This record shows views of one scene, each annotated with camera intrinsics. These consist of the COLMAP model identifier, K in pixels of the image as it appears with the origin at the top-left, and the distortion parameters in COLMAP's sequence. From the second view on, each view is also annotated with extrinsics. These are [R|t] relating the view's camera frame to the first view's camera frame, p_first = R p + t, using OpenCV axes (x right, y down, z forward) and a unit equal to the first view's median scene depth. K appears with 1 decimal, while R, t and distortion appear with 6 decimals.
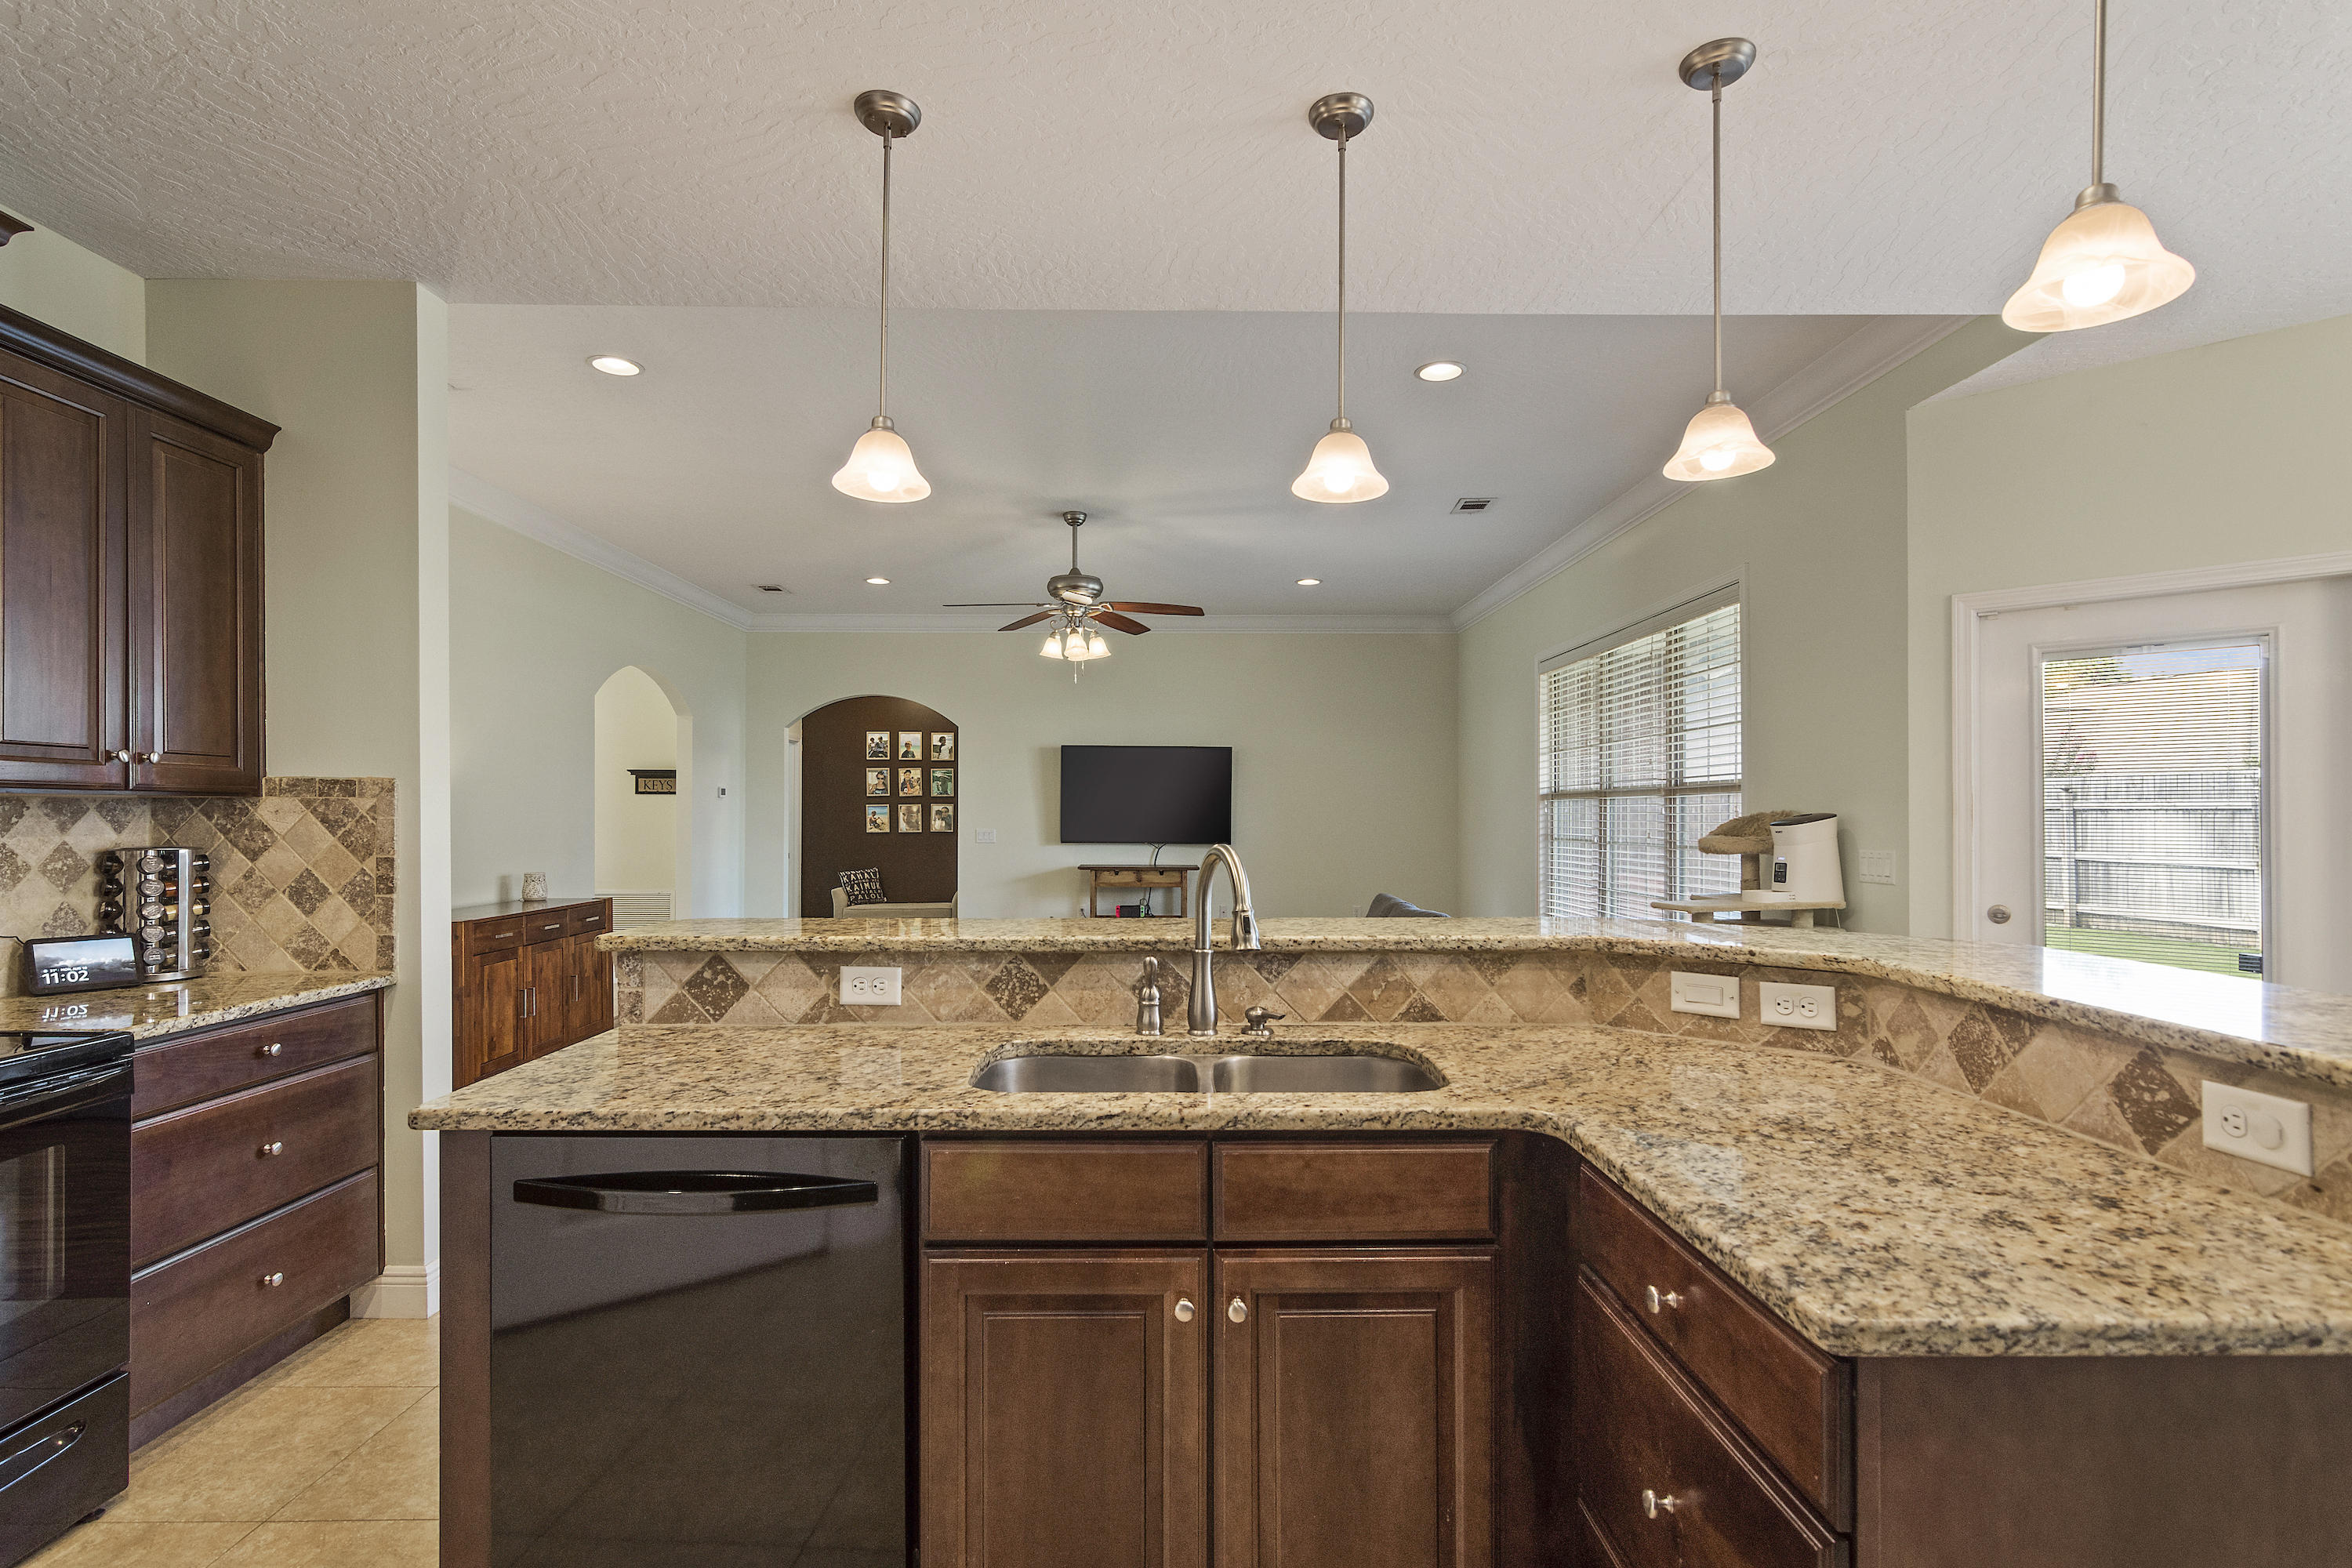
lens RADIAL K [[1137.5, 0, 1170.1], [0, 1137.5, 813.1], [0, 0, 1]] dist [-0.000802, 0.001263]
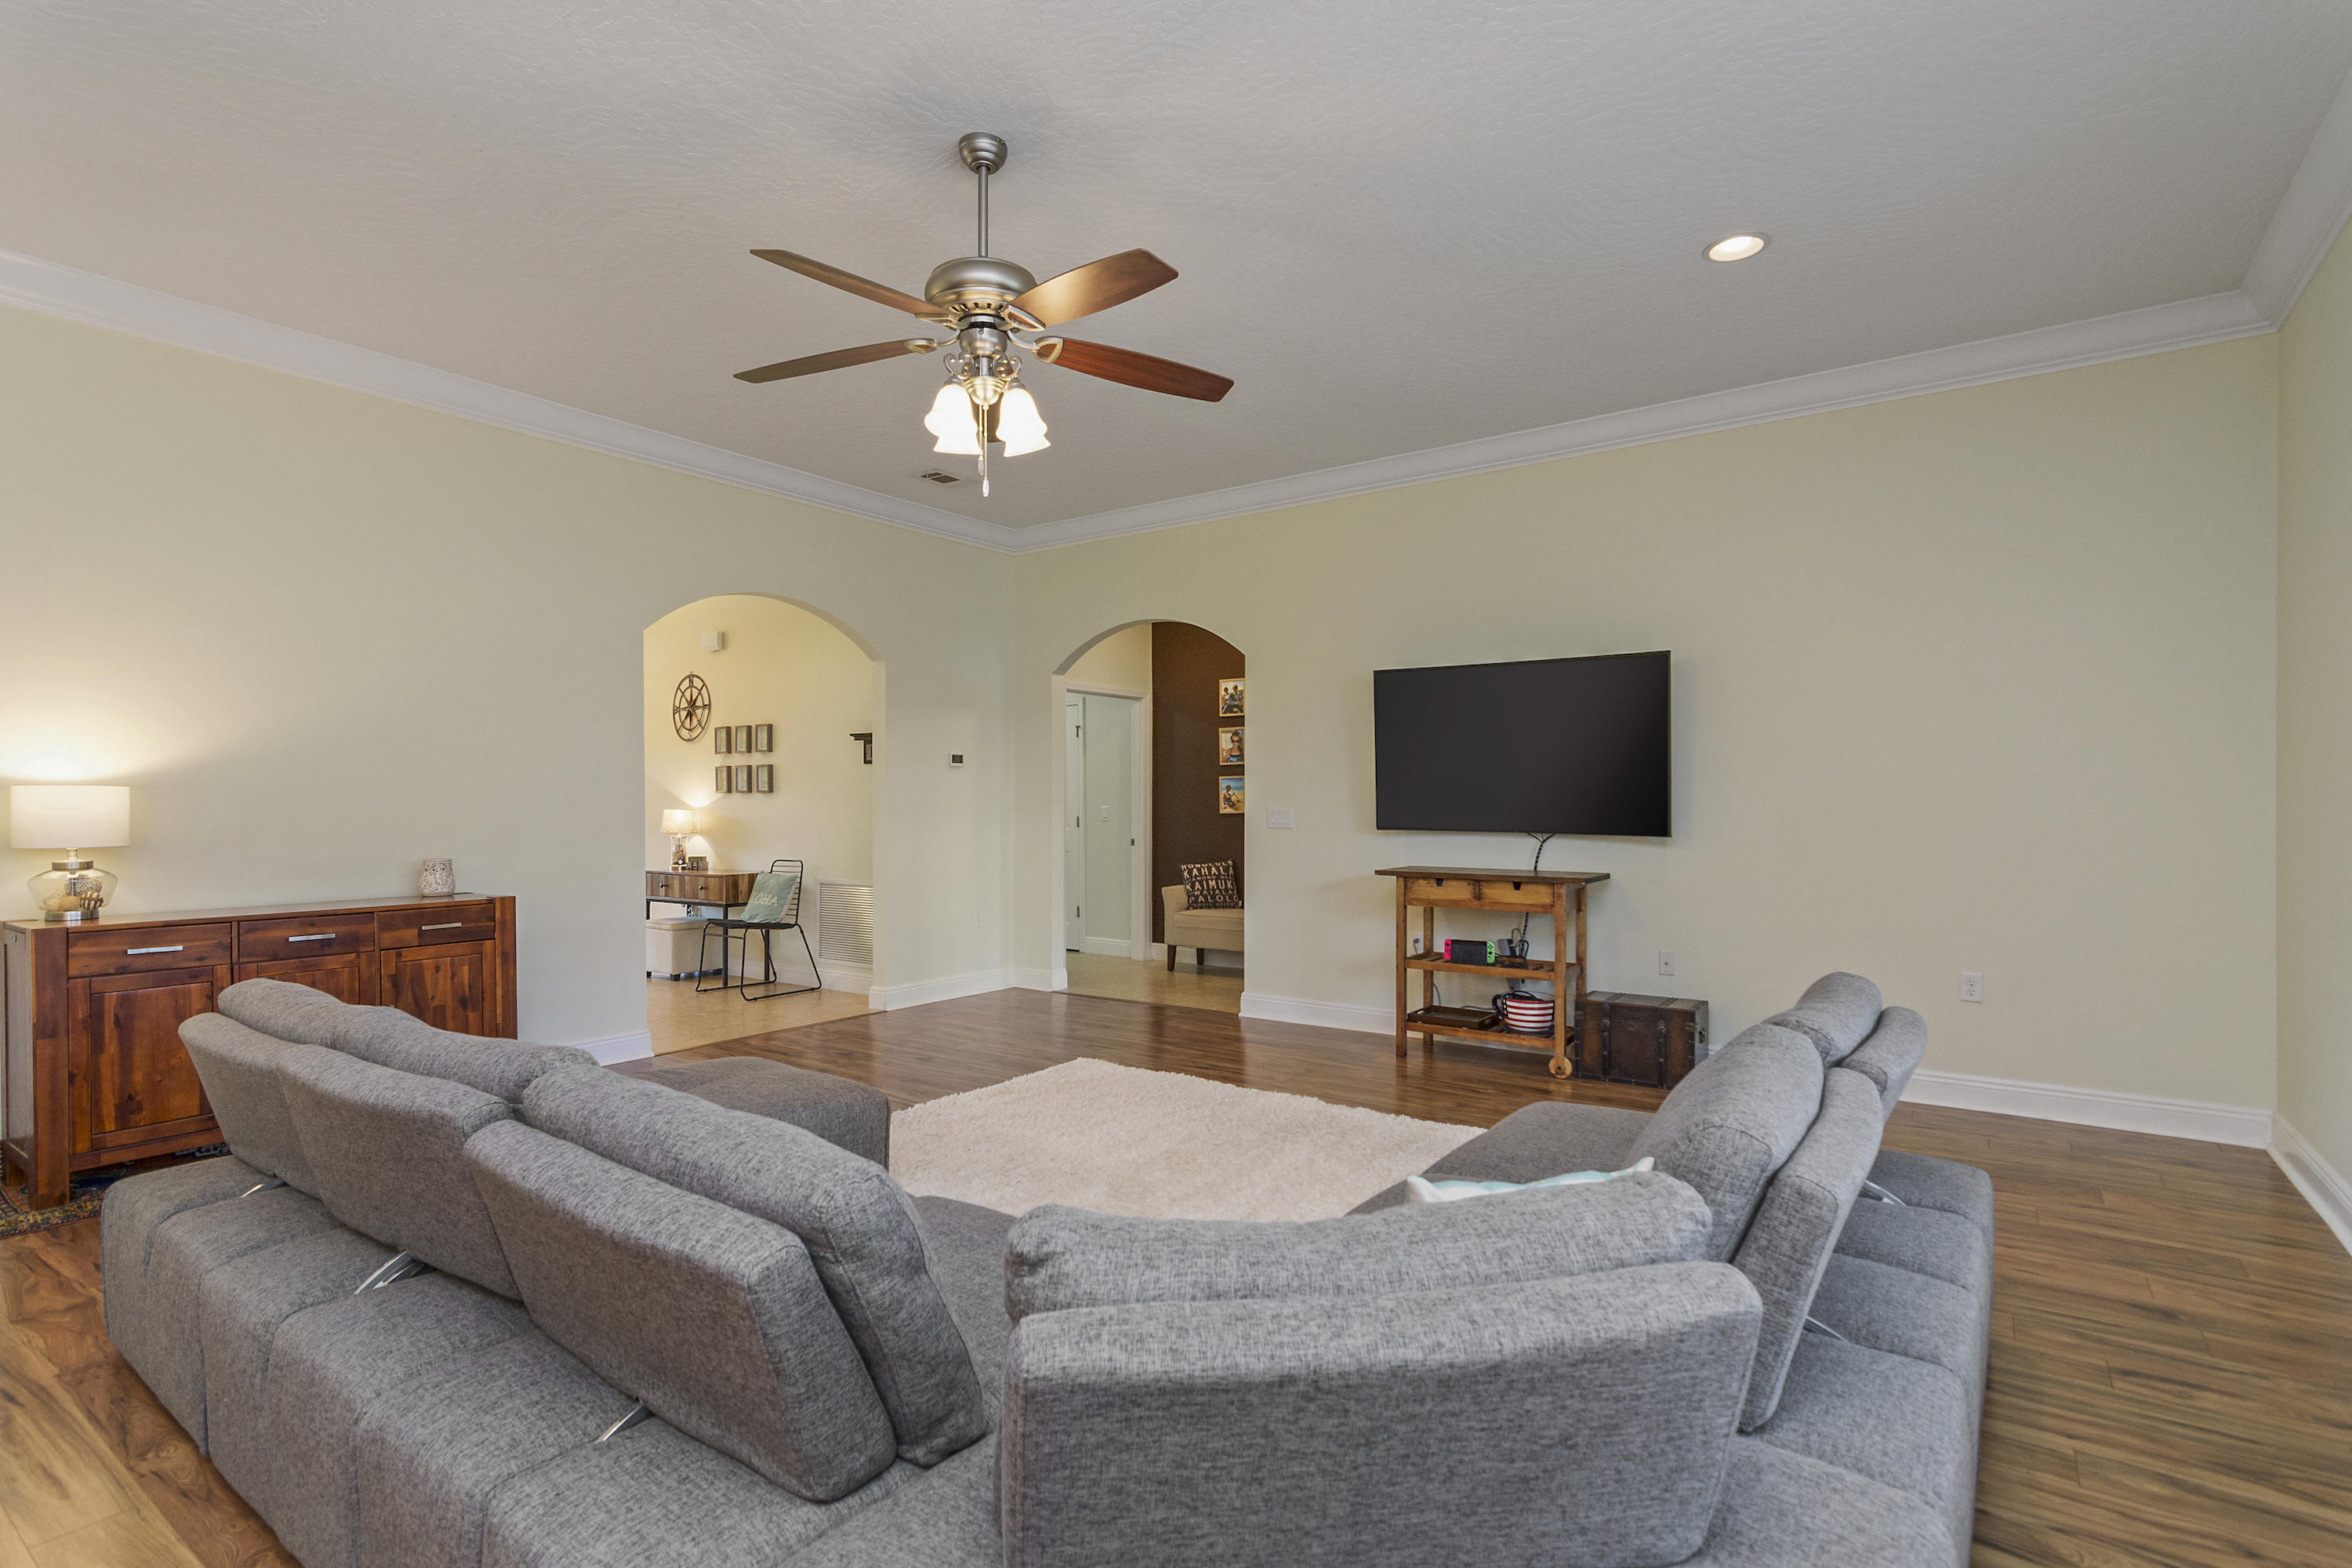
lens RADIAL K [[1137.5, 0, 1170.1], [0, 1137.5, 813.1], [0, 0, 1]] dist [-0.000802, 0.001263]
pose [[0.807249, 0.002861, -0.590205, 0.583810], [0.004747, 0.999924, 0.011340, 0.031361], [0.590192, -0.011956, 0.807174, 1.429667]]
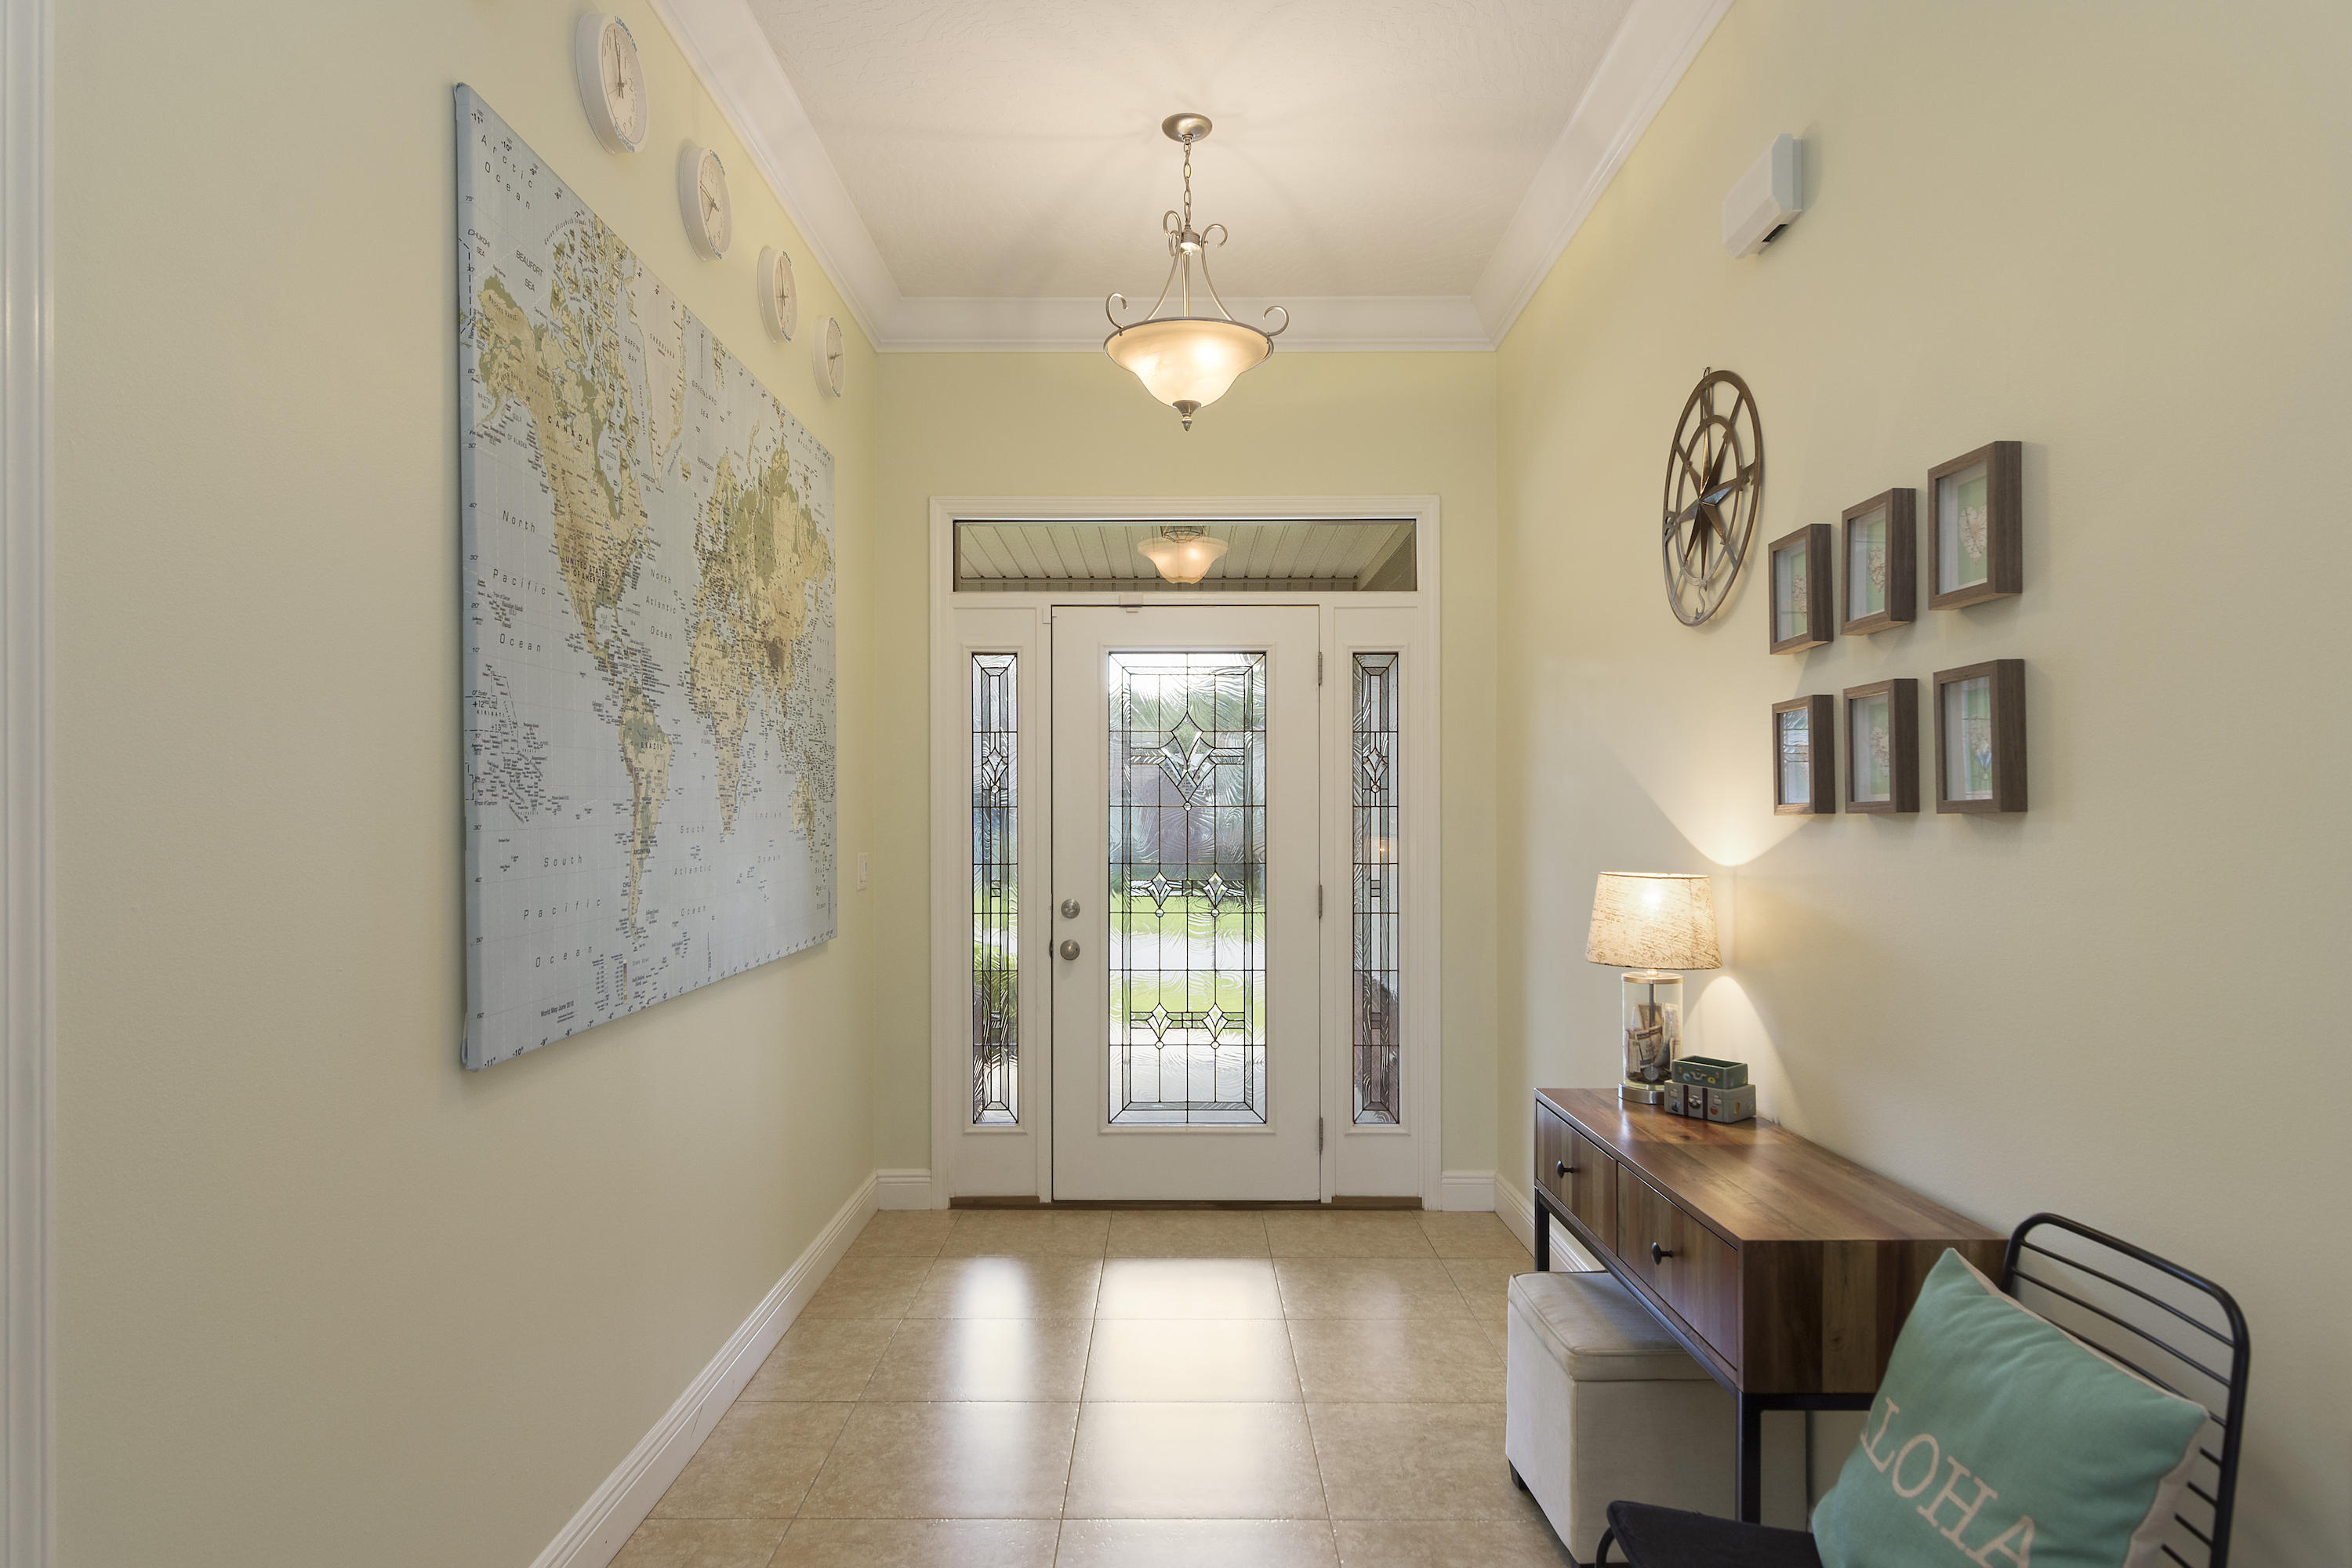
lens RADIAL K [[1344.0, 0, 1176.3], [0, 1344.0, 806.4], [0, 0, 1]] dist [-0.025215, -0.000657]
pose [[-0.000467, -0.011487, -0.999934, -1.180674], [0.006834, 0.999911, -0.011490, 0.010290], [0.999977, -0.006839, -0.000389, 2.676954]]
